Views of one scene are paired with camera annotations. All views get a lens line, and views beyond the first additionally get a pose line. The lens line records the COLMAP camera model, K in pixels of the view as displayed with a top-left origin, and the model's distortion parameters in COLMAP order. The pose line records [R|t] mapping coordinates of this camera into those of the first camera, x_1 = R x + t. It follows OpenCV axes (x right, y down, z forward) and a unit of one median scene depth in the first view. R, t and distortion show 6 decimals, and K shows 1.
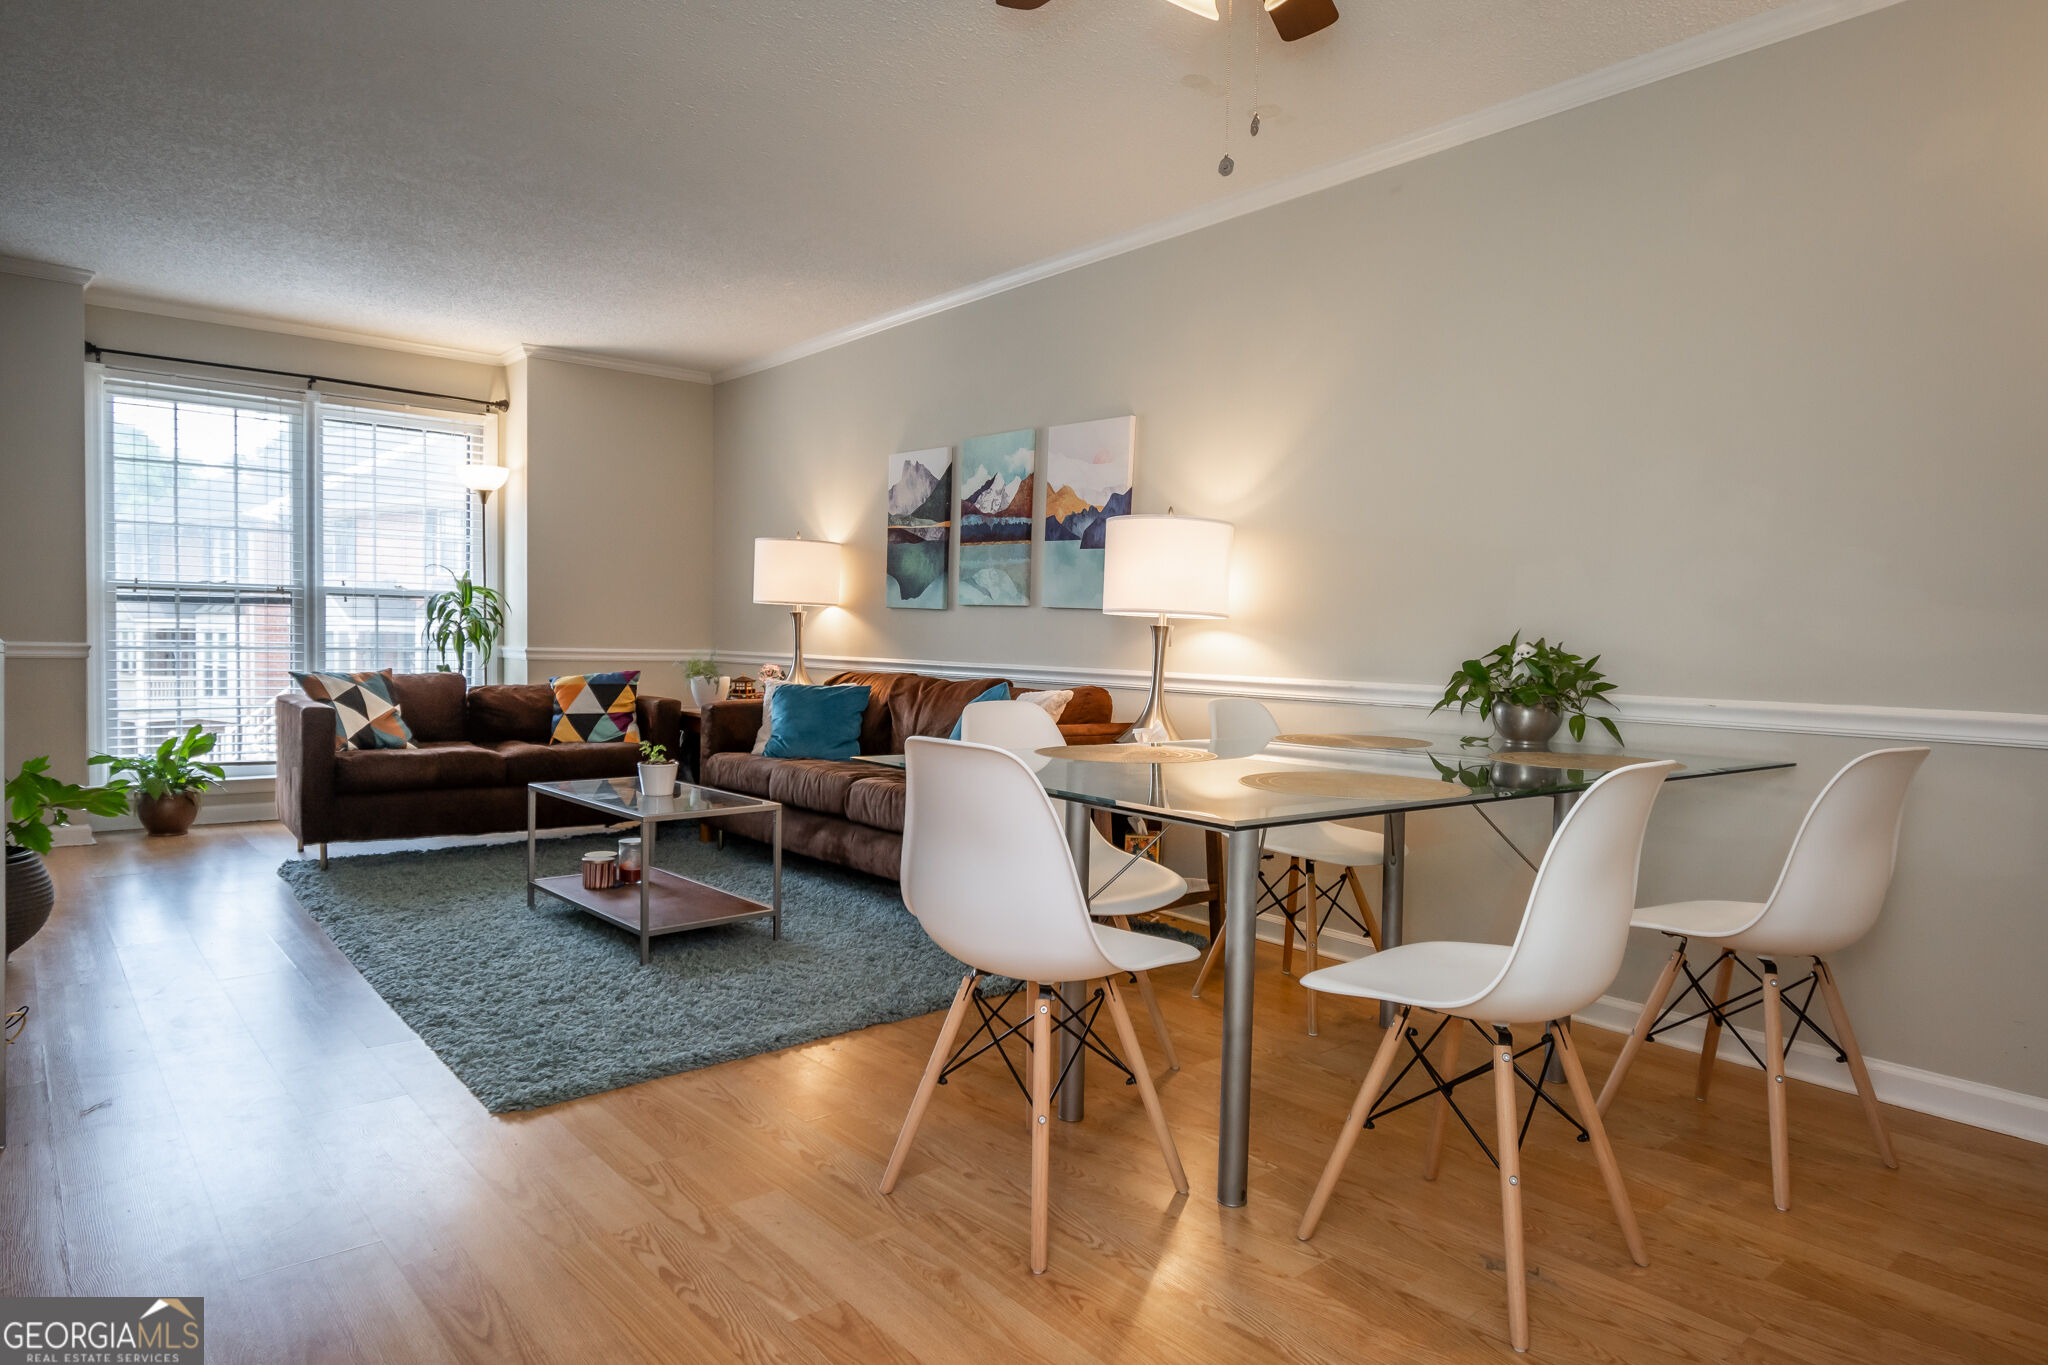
lens RADIAL K [[1202.1, 0, 1024.0], [0, 1202.1, 682.5], [0, 0, 1]] dist [-0.002823, -0.001178]
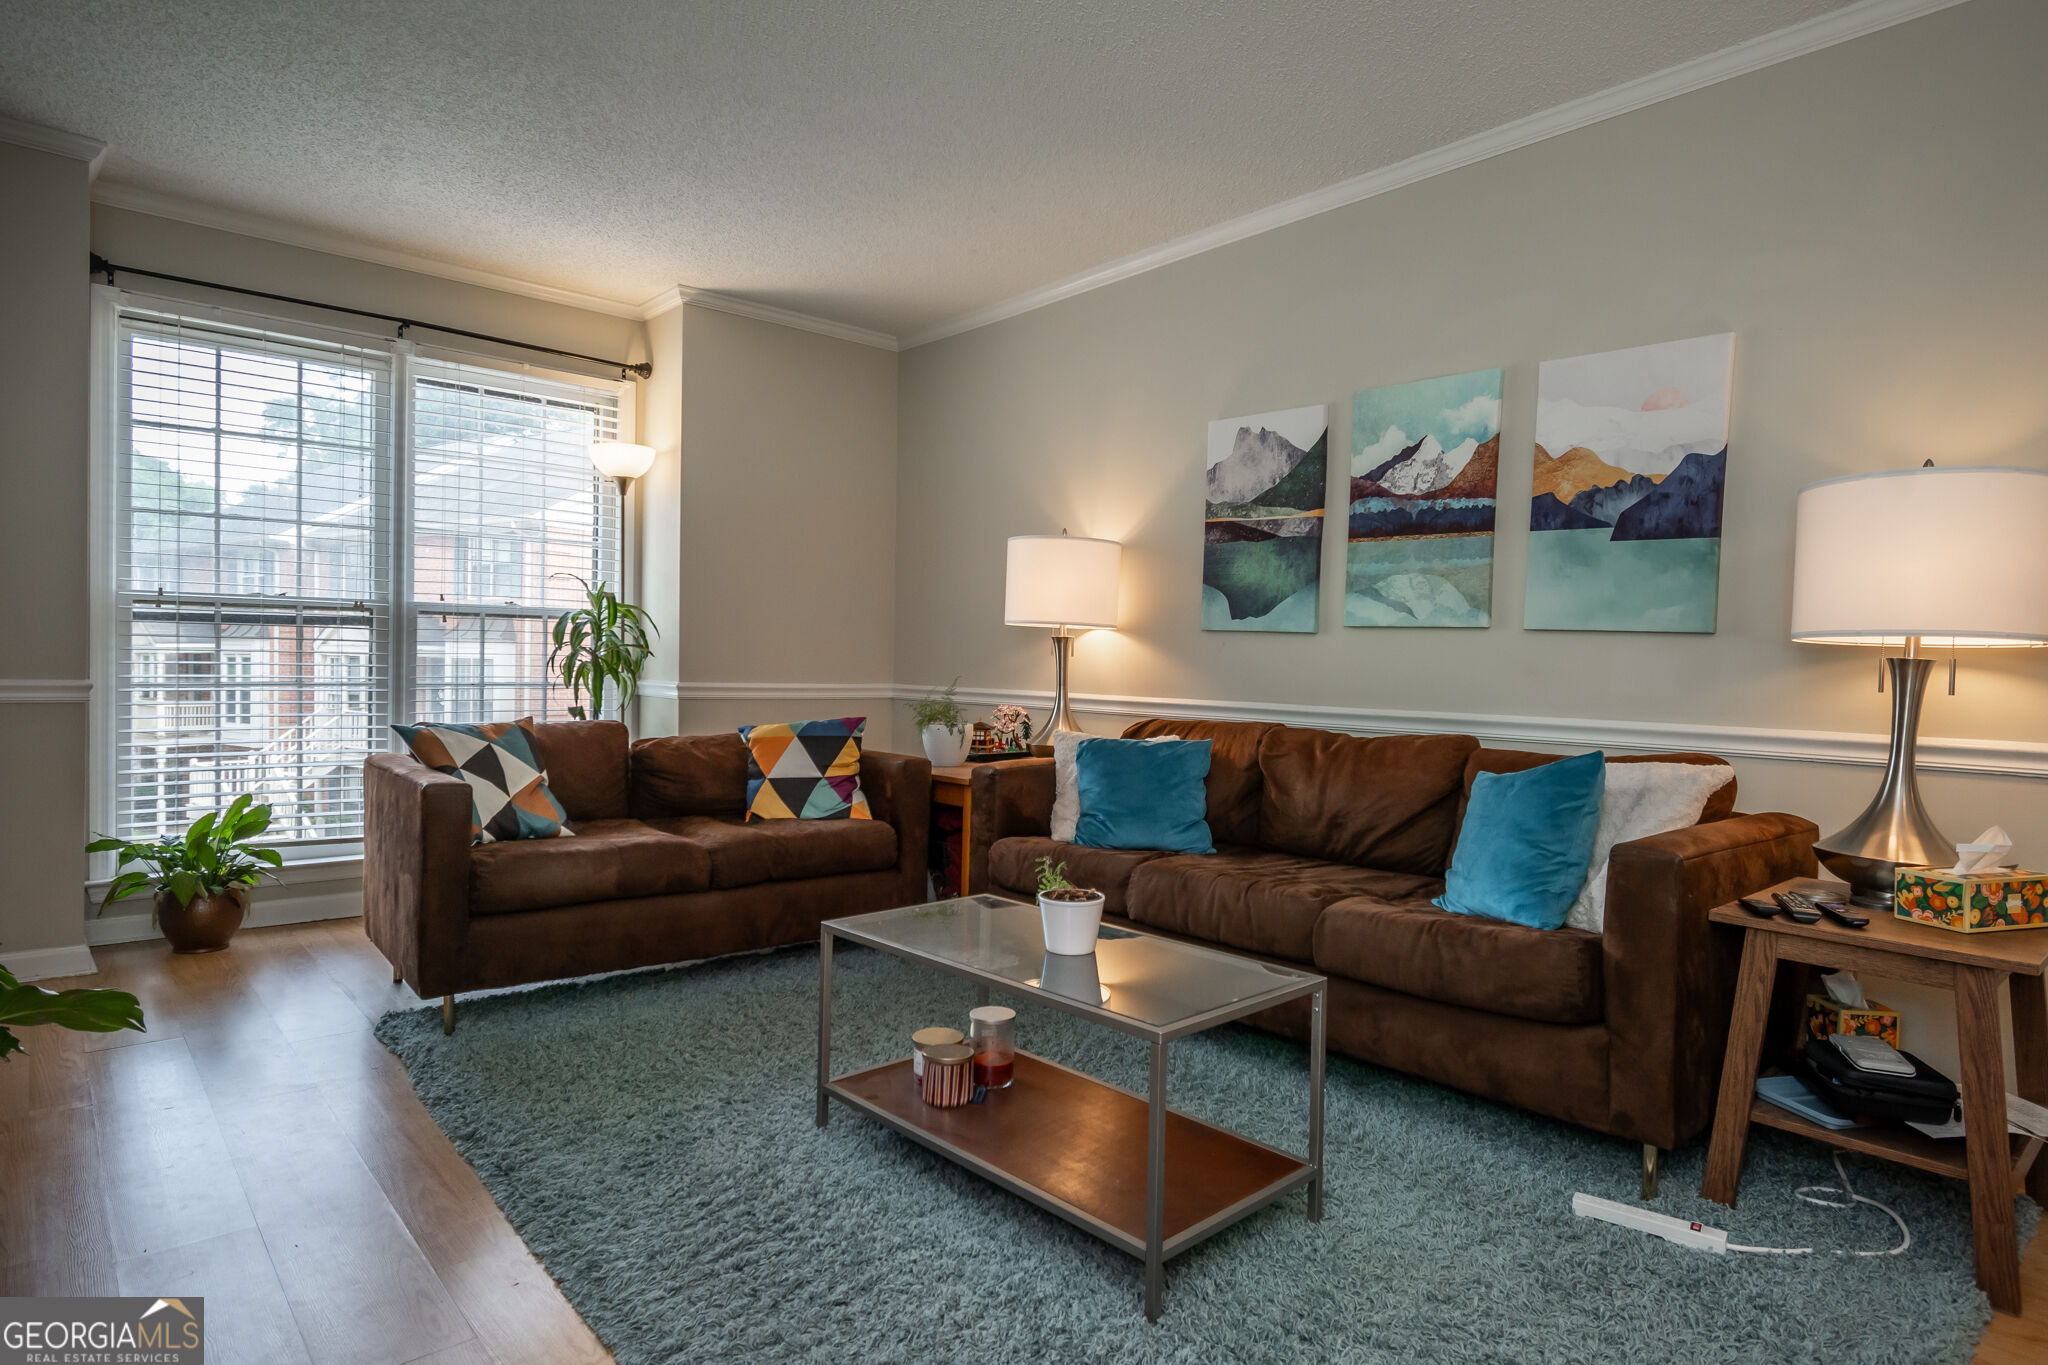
lens RADIAL K [[1130.5, 0, 1024.0], [0, 1130.5, 682.5], [0, 0, 1]] dist [0.000048, -0.000001]
pose [[0.999852, 0.000206, 0.017214, -0.240773], [0.000125, 0.999816, -0.019205, -0.017967], [-0.017215, 0.019204, 0.999667, 0.323575]]
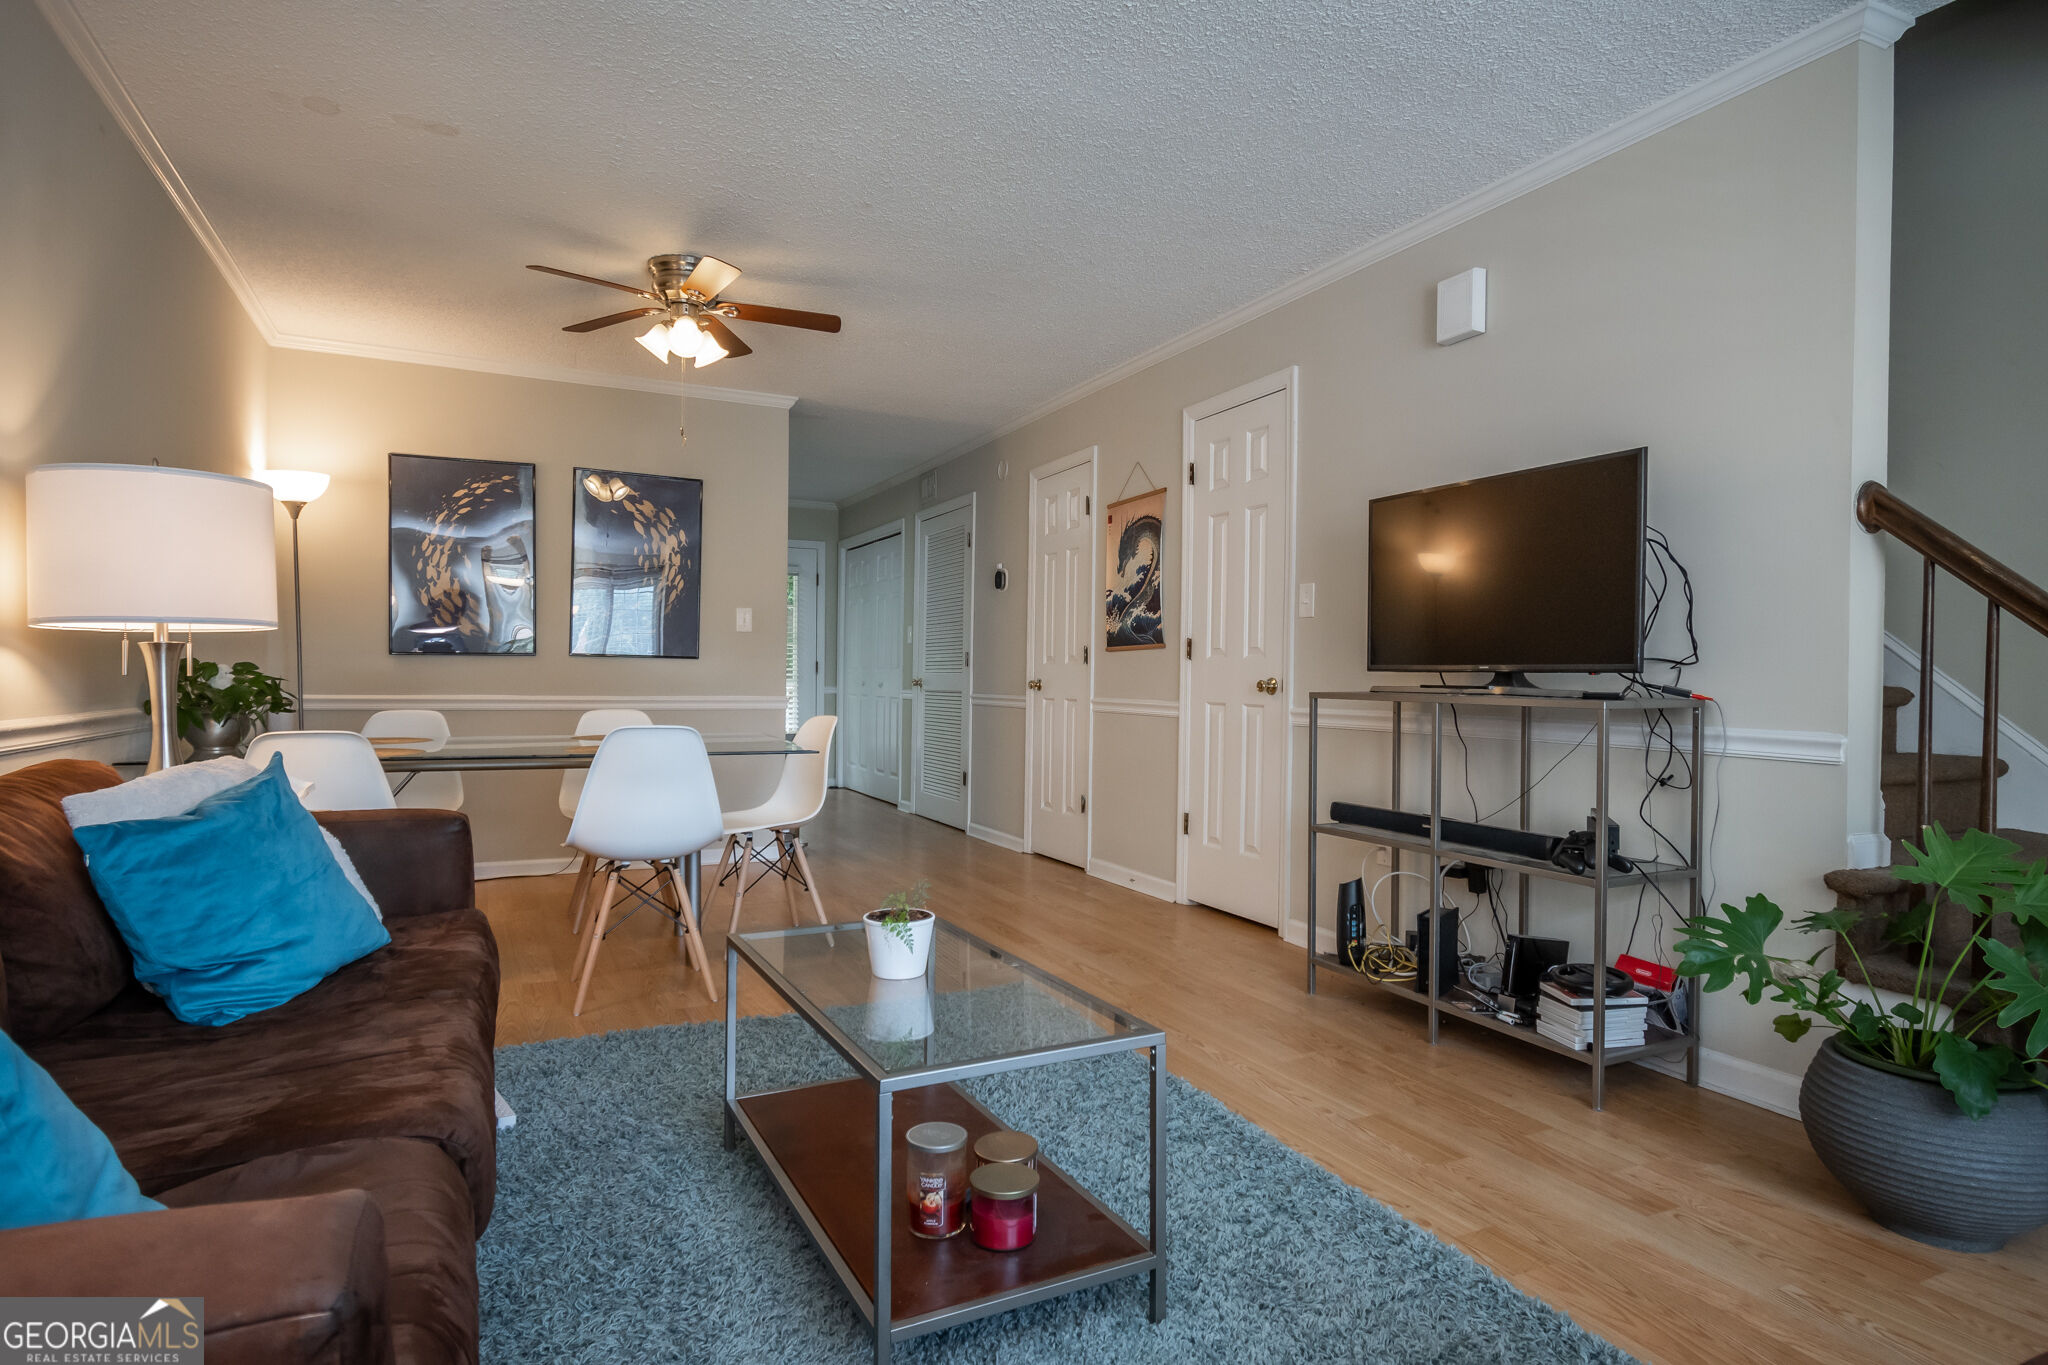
lens RADIAL K [[1130.5, 0, 1024.0], [0, 1130.5, 682.5], [0, 0, 1]] dist [0.000048, -0.000001]
pose [[-0.966117, -0.030491, 0.256298, -0.350721], [-0.018844, 0.998680, 0.047776, -0.046140], [-0.257416, 0.041327, -0.965416, 1.061925]]
